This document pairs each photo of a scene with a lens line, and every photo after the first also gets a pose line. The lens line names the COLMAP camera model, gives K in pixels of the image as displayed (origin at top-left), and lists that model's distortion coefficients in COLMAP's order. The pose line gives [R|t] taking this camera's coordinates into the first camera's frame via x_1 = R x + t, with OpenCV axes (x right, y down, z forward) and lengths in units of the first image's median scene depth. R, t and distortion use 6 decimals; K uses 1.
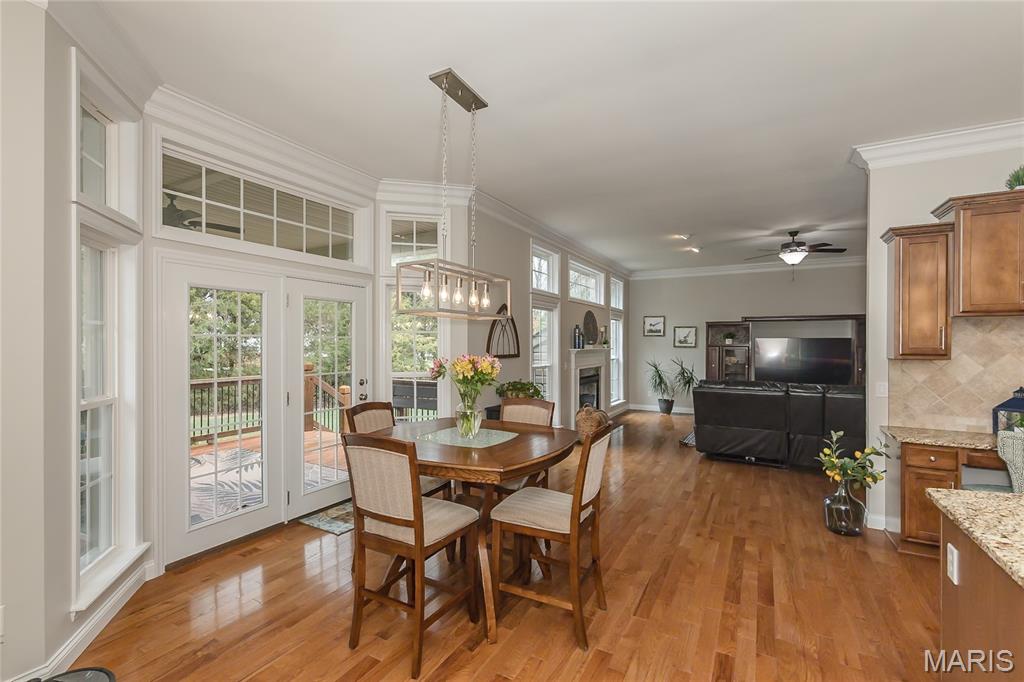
lens RADIAL K [[464.2, 0, 449.7], [0, 464.2, 341.9], [0, 0, 1]] dist [-0.003800, 0.000124]
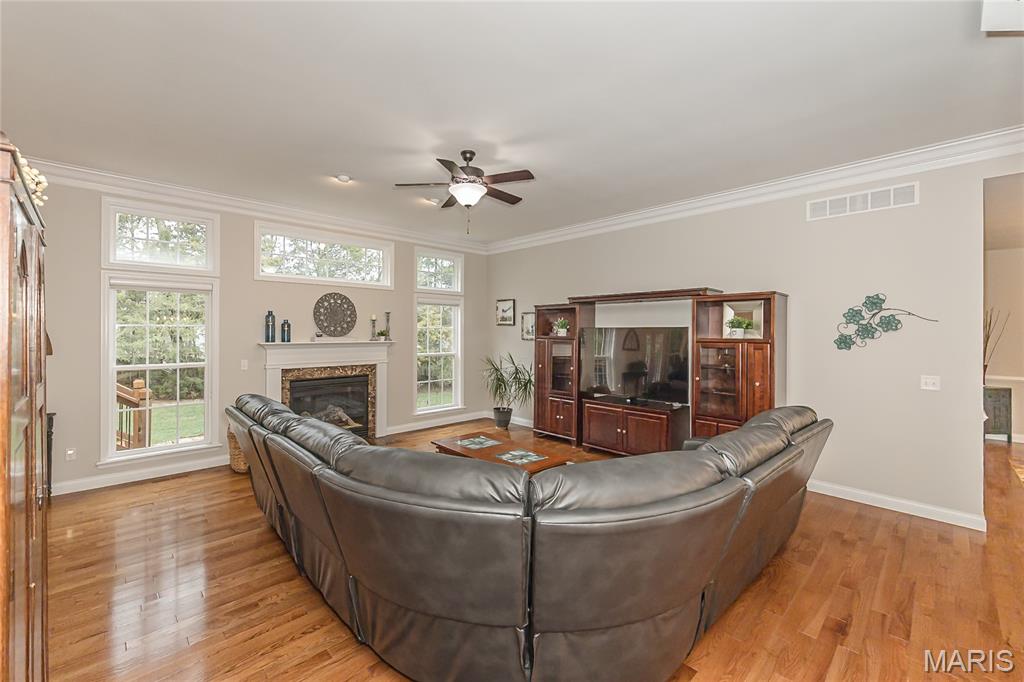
lens RADIAL K [[422.1, 0, 514.6], [0, 422.1, 339.2], [0, 0, 1]] dist [-0.007577, 0.001500]
pose [[0.981886, -0.002491, -0.189458, 1.386200], [0.005704, 0.999849, 0.016413, -0.000590], [0.189388, -0.017197, 0.981752, 0.699085]]
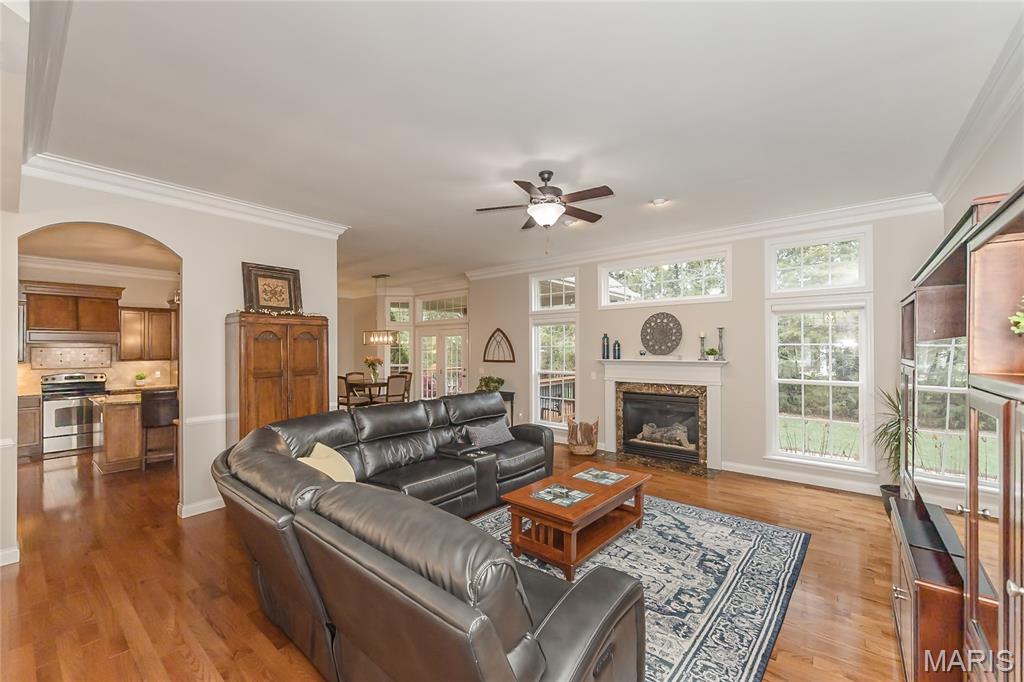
lens RADIAL K [[422.1, 0, 496.8], [0, 422.1, 349.7], [0, 0, 1]] dist [-0.007577, 0.001500]
pose [[-0.129360, -0.005776, -0.991581, 2.008771], [0.003702, 0.999973, -0.006308, -0.001068], [0.991591, -0.004487, -0.129335, 1.547682]]
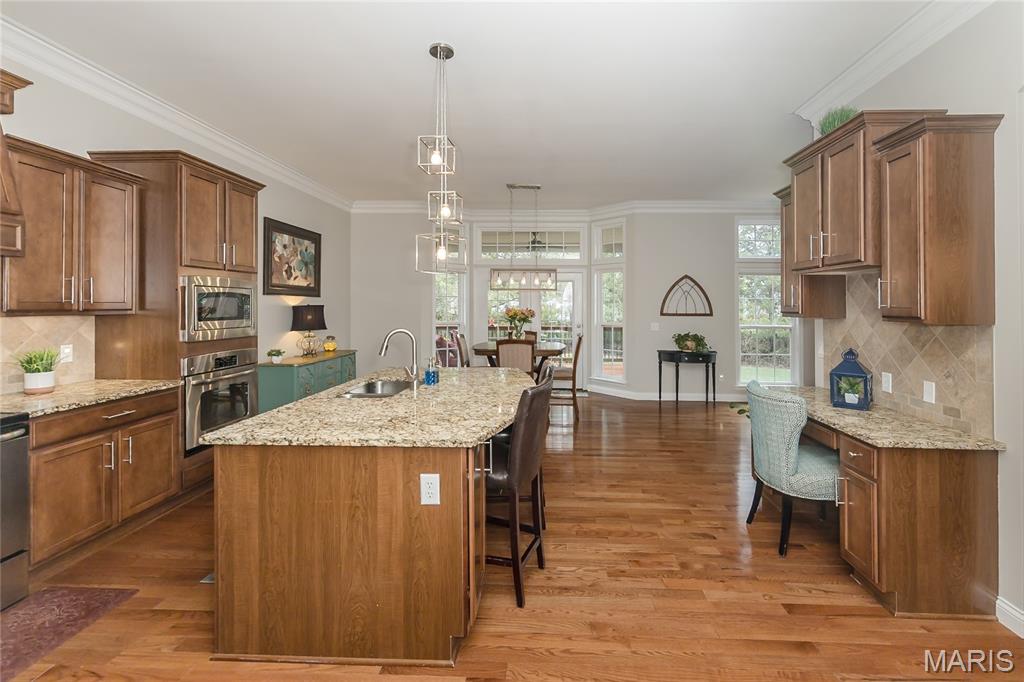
lens RADIAL K [[444.2, 0, 514.3], [0, 444.2, 314.0], [0, 0, 1]] dist [-0.004268, 0.001042]
pose [[0.508362, 0.016065, -0.860993, 1.256811], [-0.005945, 0.999868, 0.015146, 0.015283], [0.861123, -0.002581, 0.508391, -0.044142]]
